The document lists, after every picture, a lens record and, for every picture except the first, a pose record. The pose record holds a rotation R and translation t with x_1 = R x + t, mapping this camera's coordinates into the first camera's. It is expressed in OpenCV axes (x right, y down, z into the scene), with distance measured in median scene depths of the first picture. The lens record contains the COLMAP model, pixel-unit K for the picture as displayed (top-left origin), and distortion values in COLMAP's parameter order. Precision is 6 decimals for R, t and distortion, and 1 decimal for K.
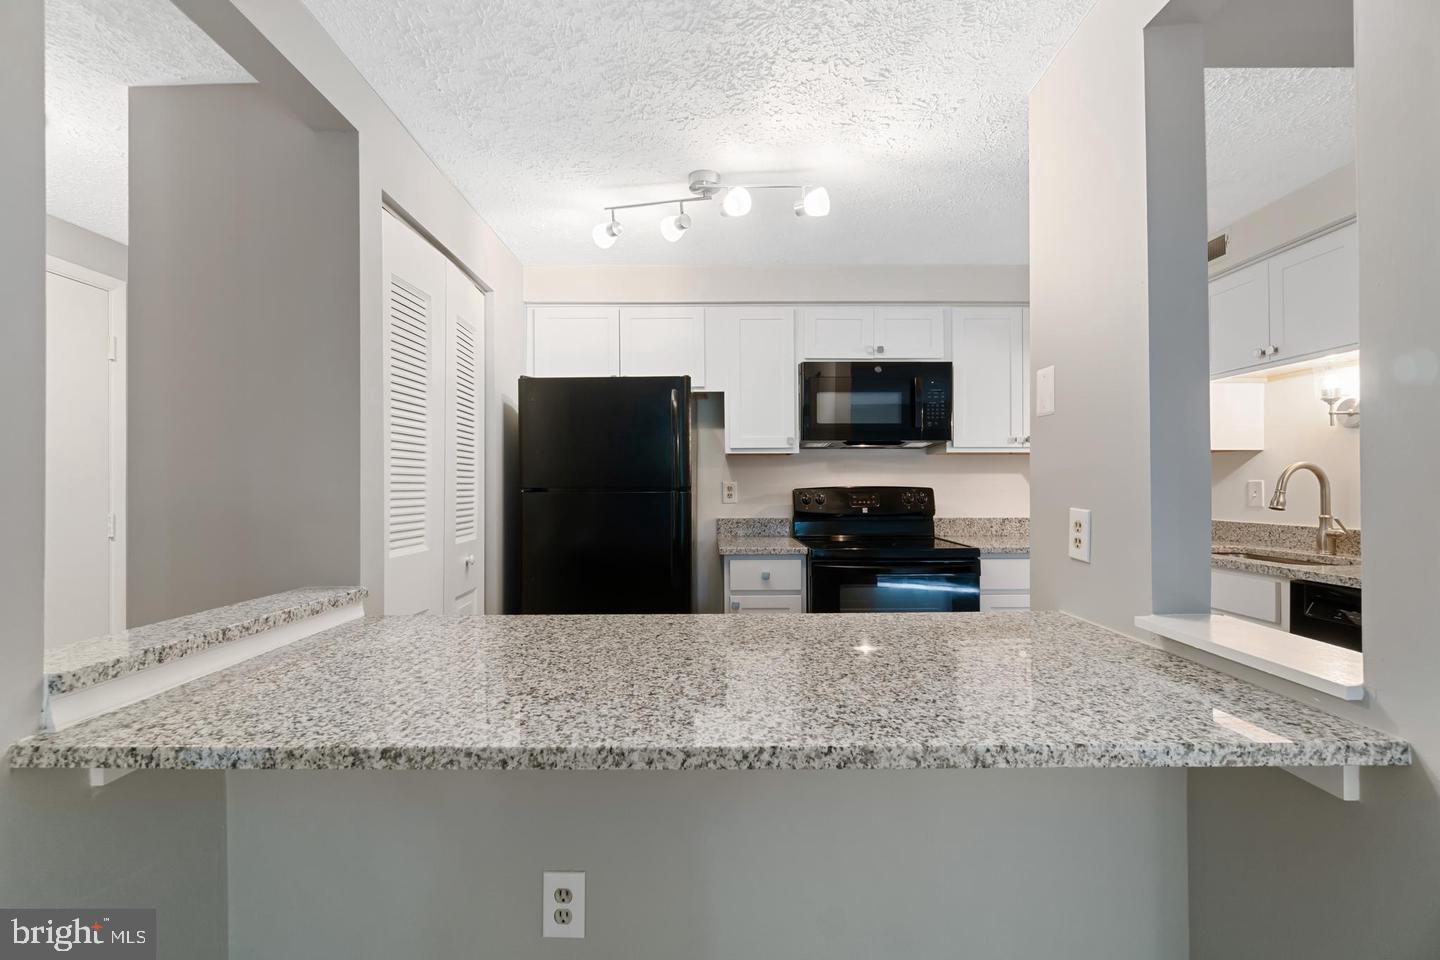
lens RADIAL K [[614.3, 0, 703.0], [0, 614.3, 488.7], [0, 0, 1]] dist [-0.000083, -0.000088]
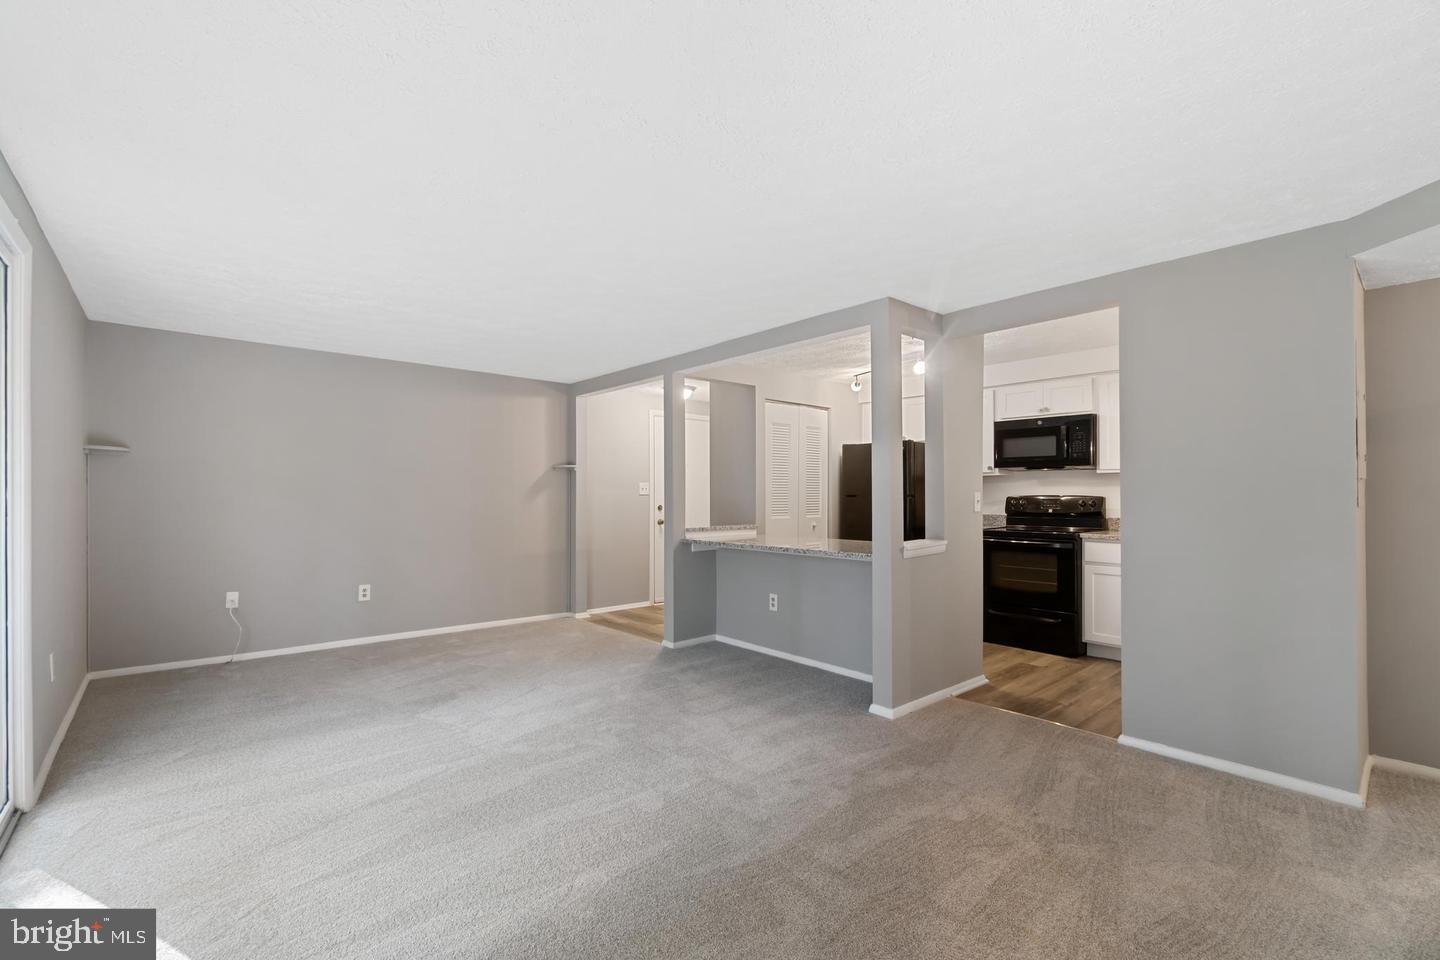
lens RADIAL K [[614.3, 0, 703.0], [0, 614.3, 488.7], [0, 0, 1]] dist [-0.000083, -0.000088]
pose [[0.652915, 0.000284, -0.757431, 0.960866], [-0.005247, 0.999978, -0.004149, -0.010481], [0.757413, 0.006683, 0.652902, -0.746374]]
